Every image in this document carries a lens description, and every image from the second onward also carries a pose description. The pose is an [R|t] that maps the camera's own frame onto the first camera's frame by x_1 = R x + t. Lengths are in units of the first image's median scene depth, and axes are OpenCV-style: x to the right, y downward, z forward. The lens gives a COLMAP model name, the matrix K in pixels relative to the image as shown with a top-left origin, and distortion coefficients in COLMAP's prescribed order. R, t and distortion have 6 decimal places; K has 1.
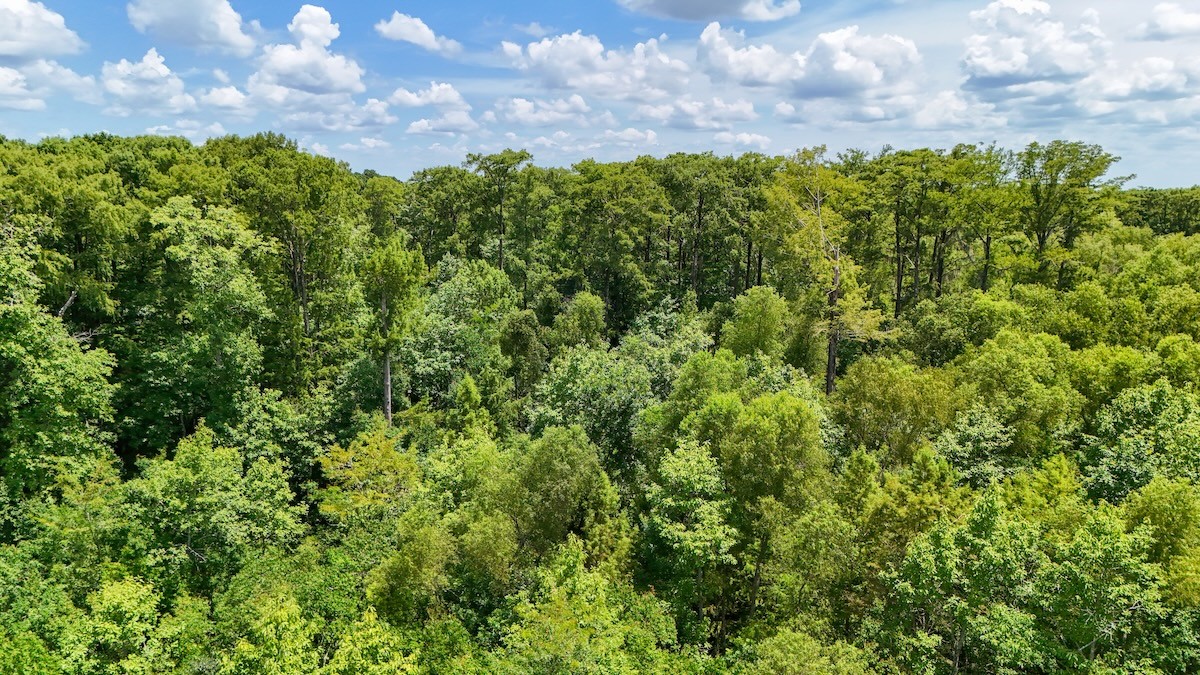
lens RADIAL K [[894.3, 0, 593.7], [0, 894.3, 342.0], [0, 0, 1]] dist [0.067995, -0.064378]
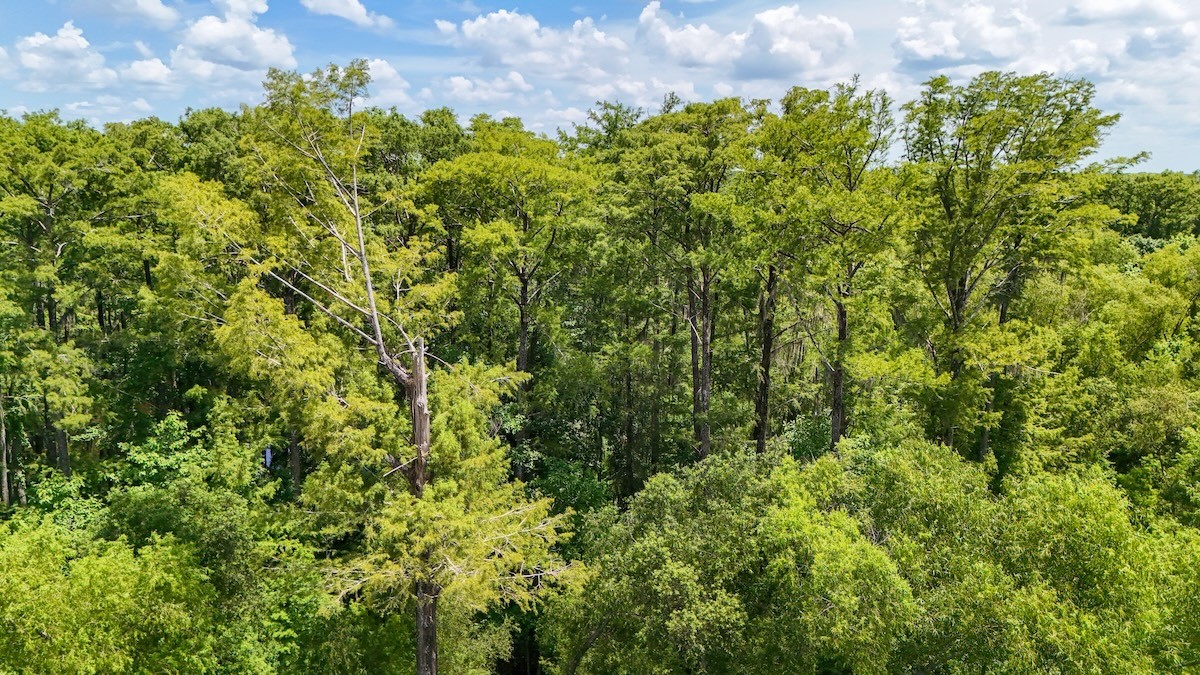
lens RADIAL K [[894.3, 0, 590.6], [0, 894.3, 333.1], [0, 0, 1]] dist [0.067995, -0.064378]
pose [[0.998138, -0.008759, 0.060361, 0.143872], [0.008035, 0.999893, 0.012229, -0.051348], [-0.060462, -0.011721, 0.998102, 0.284061]]
